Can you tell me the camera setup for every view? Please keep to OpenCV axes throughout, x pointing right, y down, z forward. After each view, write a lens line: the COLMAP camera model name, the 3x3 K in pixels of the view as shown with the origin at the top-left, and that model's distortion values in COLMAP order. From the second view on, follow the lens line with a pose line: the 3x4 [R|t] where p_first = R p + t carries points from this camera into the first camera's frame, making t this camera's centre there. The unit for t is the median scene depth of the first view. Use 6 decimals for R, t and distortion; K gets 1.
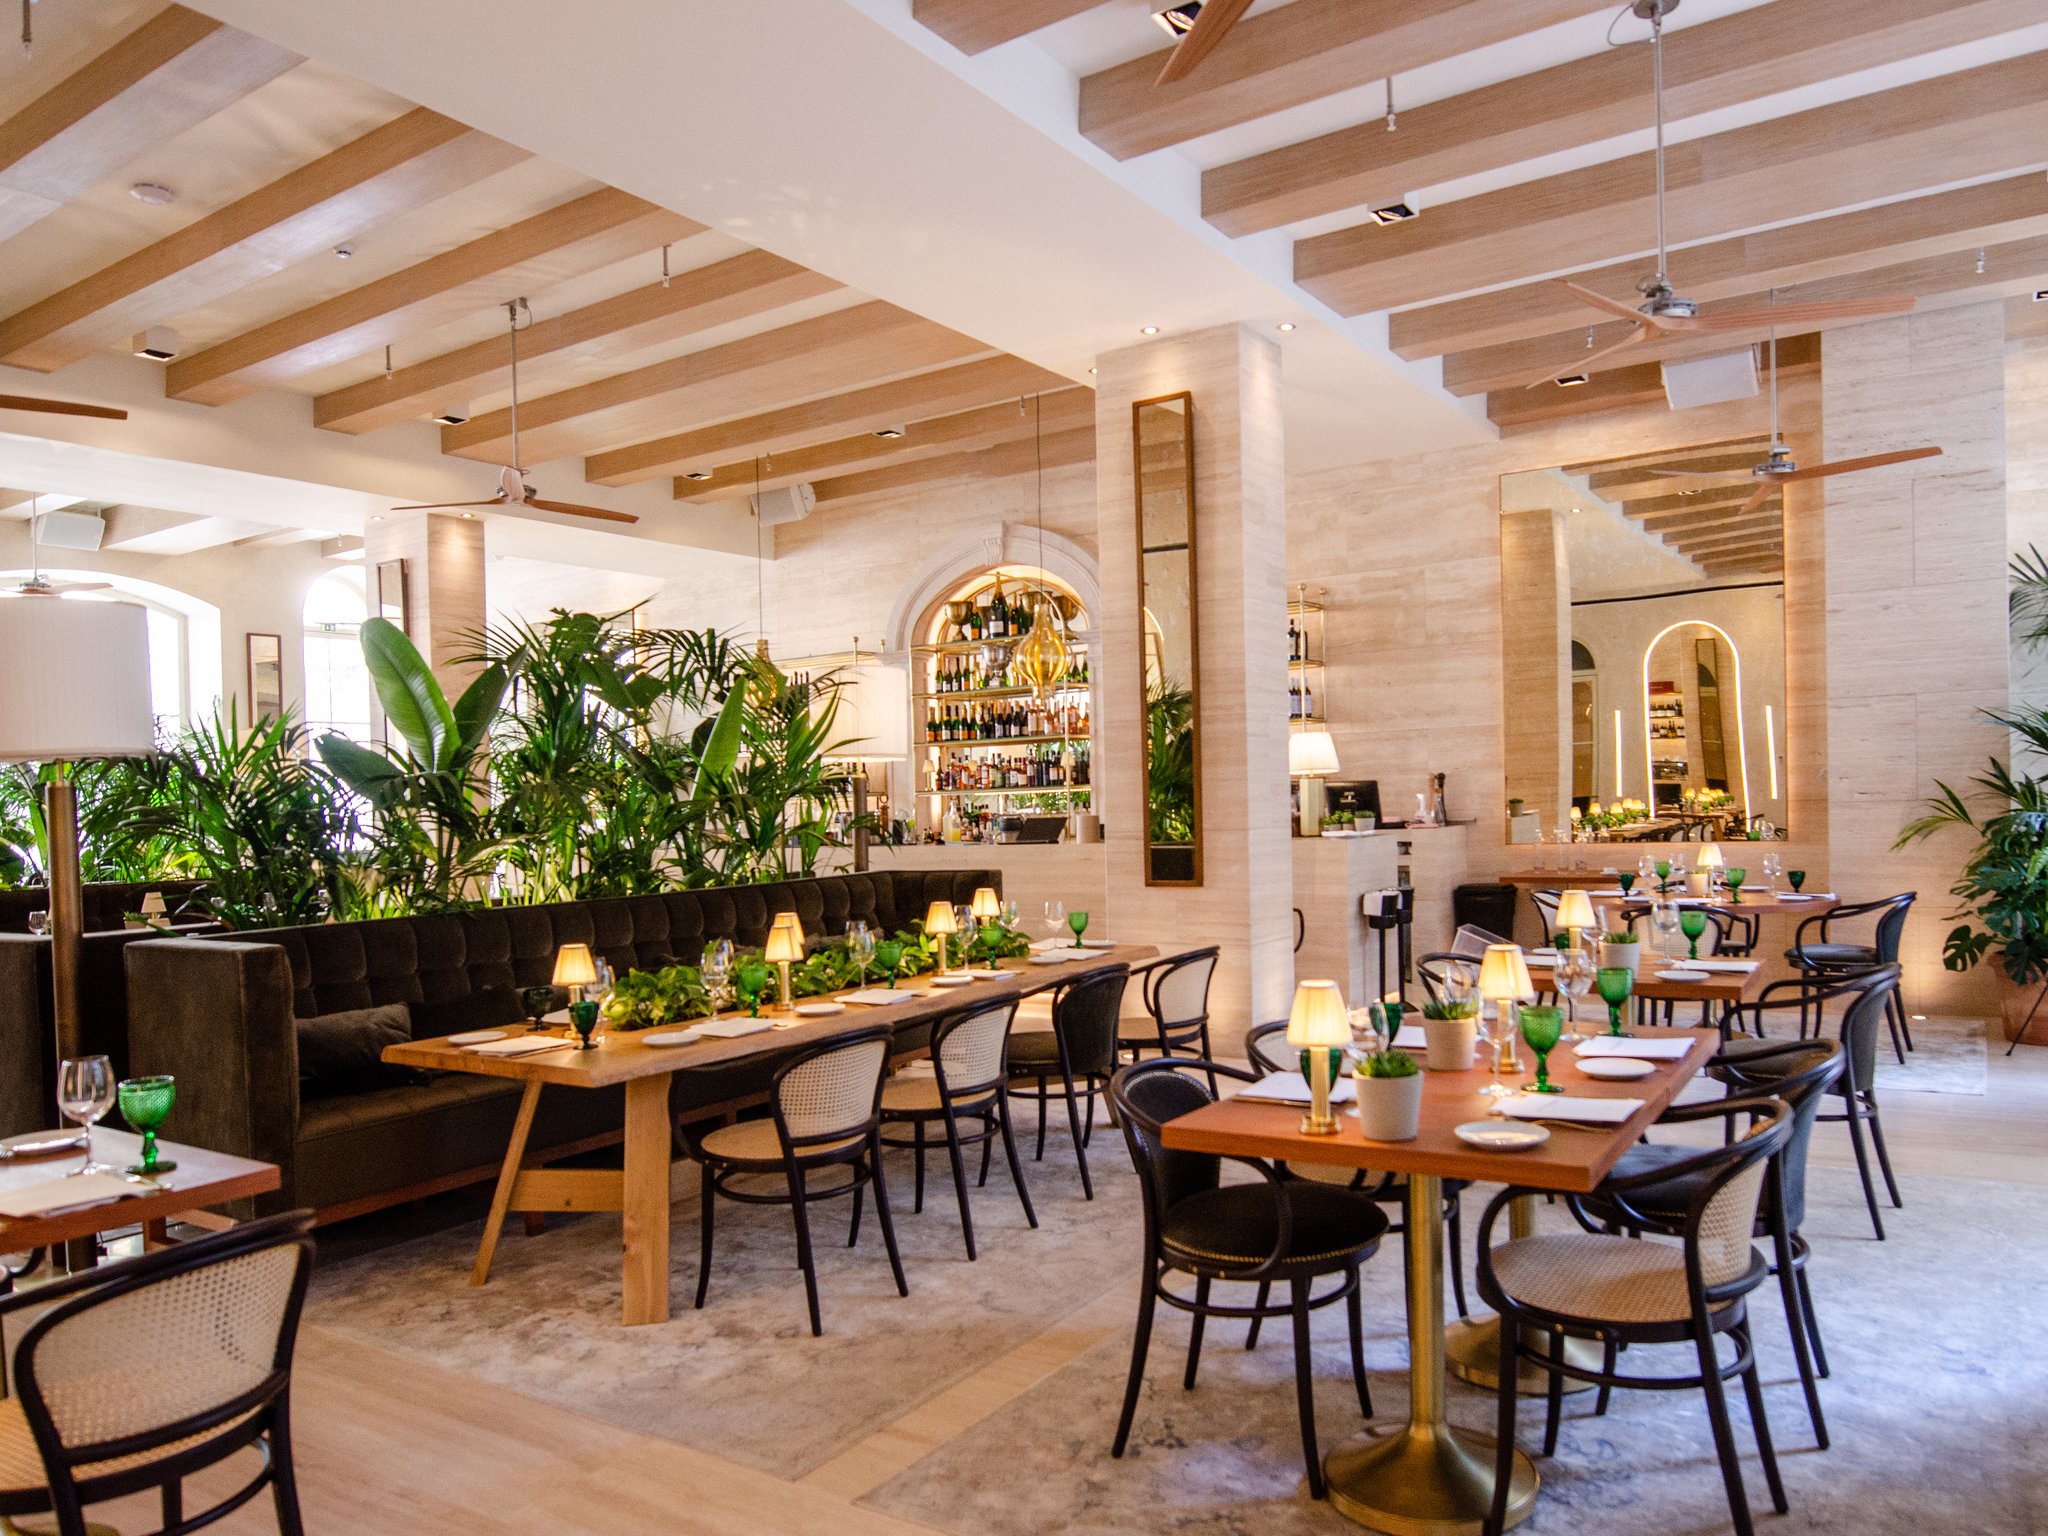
lens RADIAL K [[1593.2, 0, 1034.2], [0, 1593.2, 752.6], [0, 0, 1]] dist [-0.012336, -0.012933]
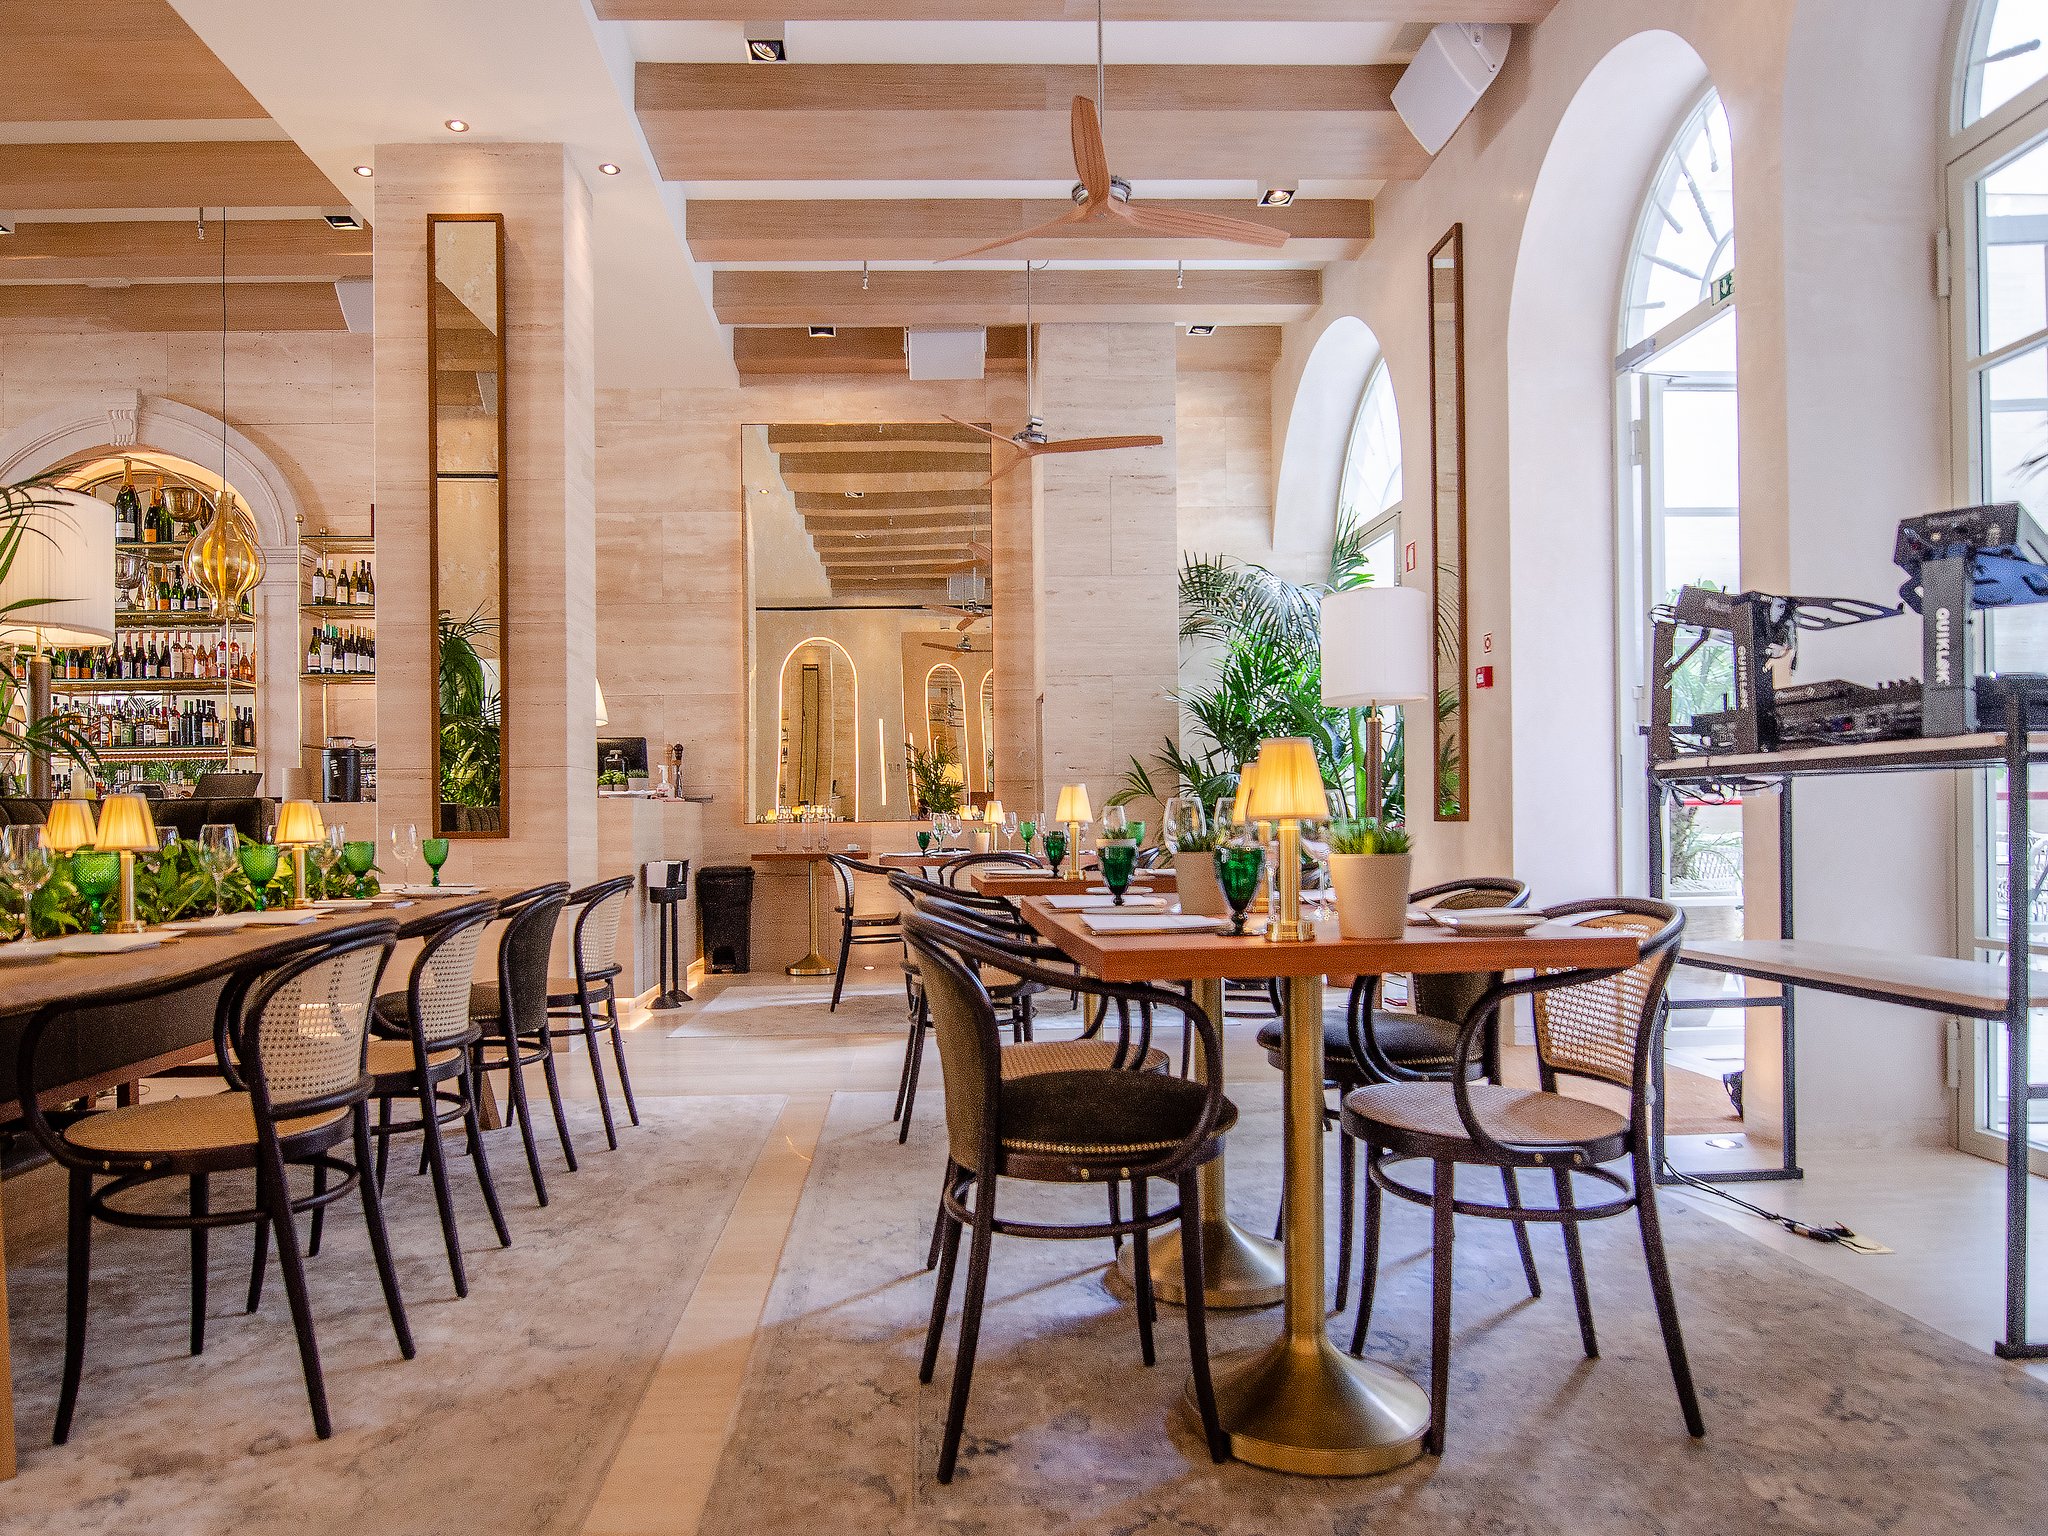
lens RADIAL K [[1593.2, 0, 1028.2], [0, 1593.2, 781.5], [0, 0, 1]] dist [-0.012336, -0.012933]
pose [[0.806610, 0.012506, 0.590952, -0.131353], [0.005449, 0.999576, -0.028591, 0.067987], [-0.591060, 0.026282, 0.806200, 0.175514]]
